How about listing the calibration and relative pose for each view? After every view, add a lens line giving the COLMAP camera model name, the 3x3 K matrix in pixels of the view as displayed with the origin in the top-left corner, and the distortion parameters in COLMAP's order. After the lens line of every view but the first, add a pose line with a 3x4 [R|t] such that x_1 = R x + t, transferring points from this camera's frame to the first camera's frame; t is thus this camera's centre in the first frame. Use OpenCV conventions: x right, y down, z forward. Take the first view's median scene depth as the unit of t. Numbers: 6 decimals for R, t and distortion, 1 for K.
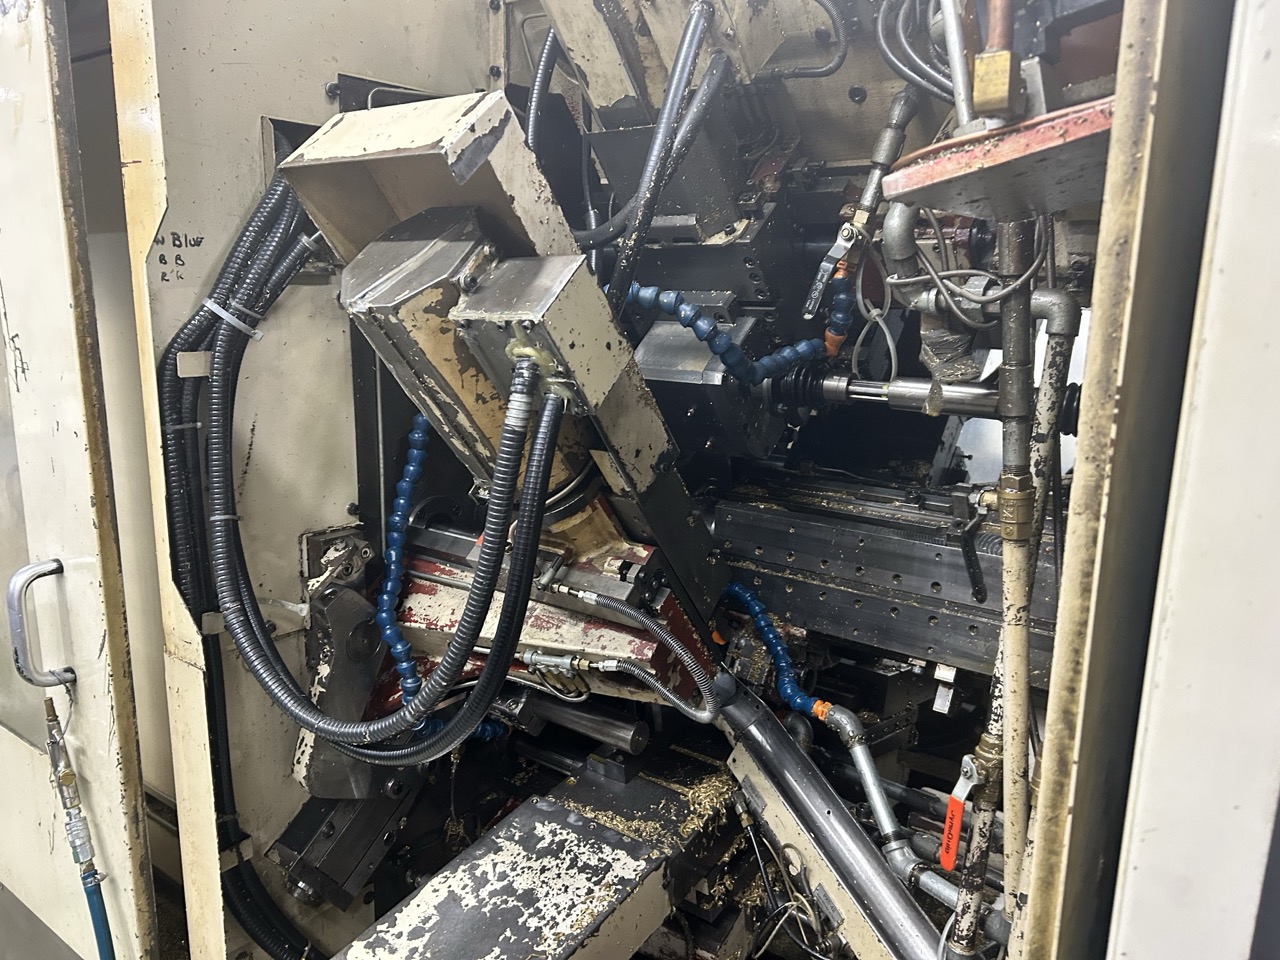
lens RADIAL K [[965.1, 0, 638.6], [0, 965.1, 491.1], [0, 0, 1]] dist [0.033124, -0.047772]
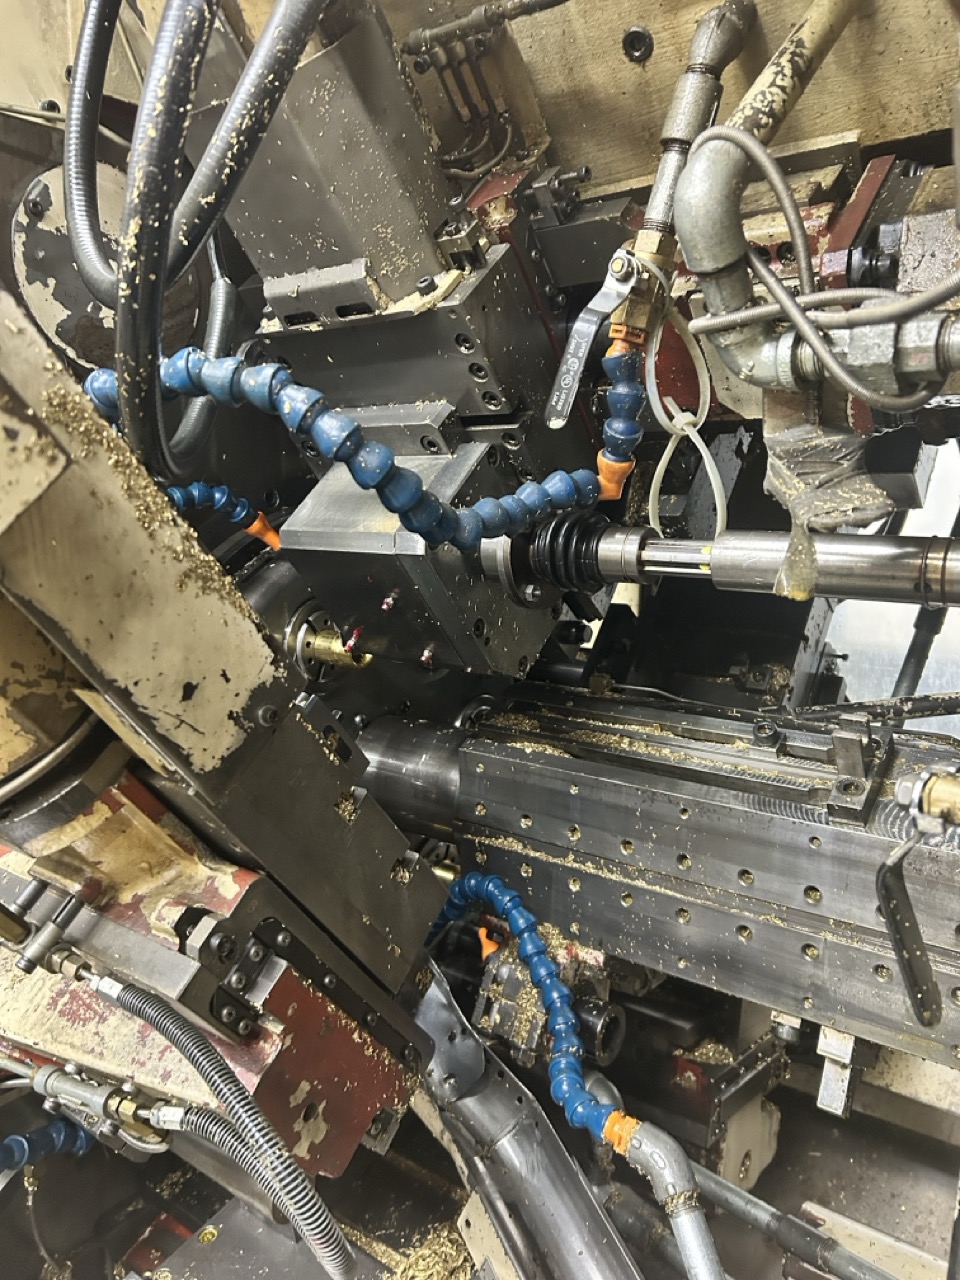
lens RADIAL K [[965.1, 0, 502.3], [0, 965.1, 614.2], [0, 0, 1]] dist [0.033124, -0.047772]
pose [[0.999656, -0.024537, 0.009296, 0.126941], [0.025142, 0.997100, -0.071823, -0.032962], [-0.007507, 0.072032, 0.997374, 0.433055]]
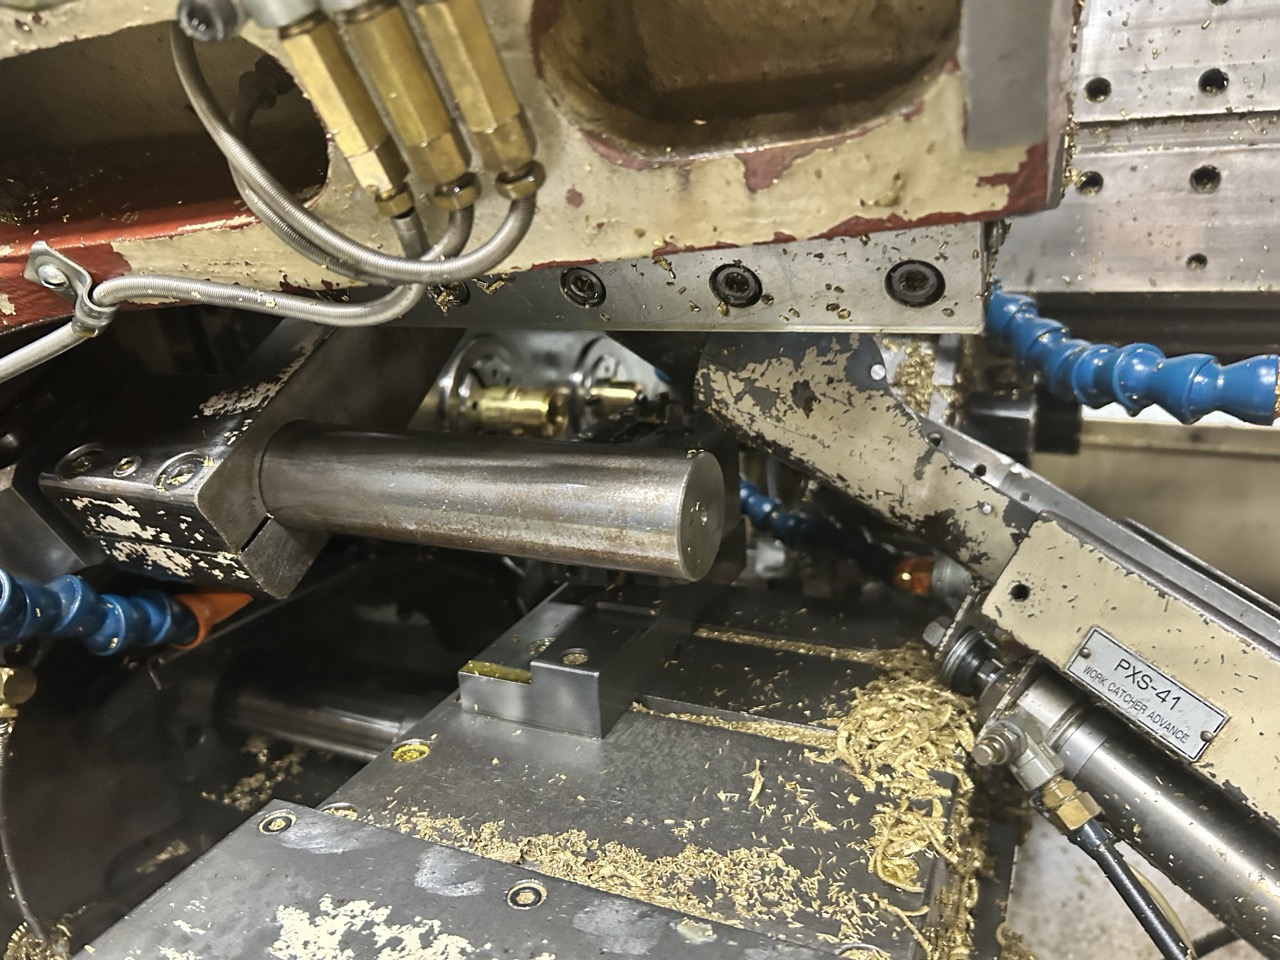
lens RADIAL K [[965.1, 0, 636.2], [0, 965.1, 489.8], [0, 0, 1]] dist [0.033124, -0.047772]
pose [[0.975035, -0.032619, 0.219641, -0.073496], [0.044389, 0.997819, -0.048866, 0.268124], [-0.217568, 0.057395, 0.974356, 0.780351]]
